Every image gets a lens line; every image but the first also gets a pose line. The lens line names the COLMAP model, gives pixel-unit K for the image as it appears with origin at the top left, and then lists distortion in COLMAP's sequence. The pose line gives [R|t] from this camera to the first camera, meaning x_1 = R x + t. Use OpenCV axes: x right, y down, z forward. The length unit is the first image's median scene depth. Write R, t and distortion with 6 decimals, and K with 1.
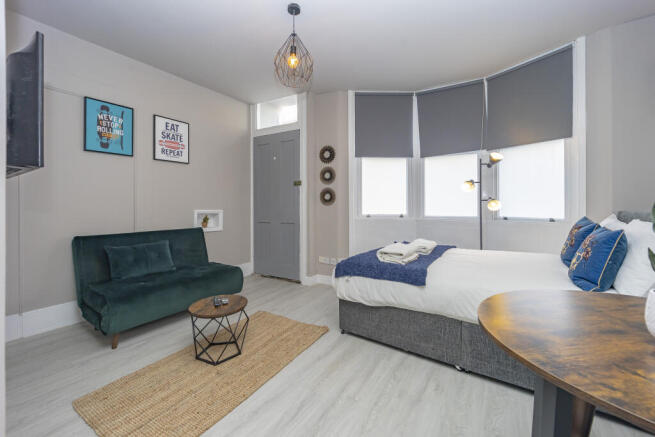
lens RADIAL K [[276.7, 0, 326.8], [0, 276.7, 205.0], [0, 0, 1]] dist [-0.001763, -0.000090]
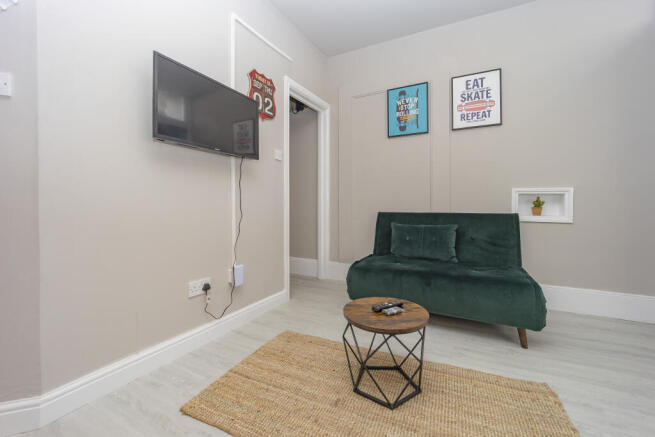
lens RADIAL K [[266.7, 0, 343.4], [0, 266.7, 206.9], [0, 0, 1]] dist [-0.006610, -0.000058]
pose [[0.106468, 0.000222, -0.994316, 0.163985], [0.001860, 0.999998, 0.000423, 0.073684], [0.994314, -0.001895, 0.106467, 0.579925]]
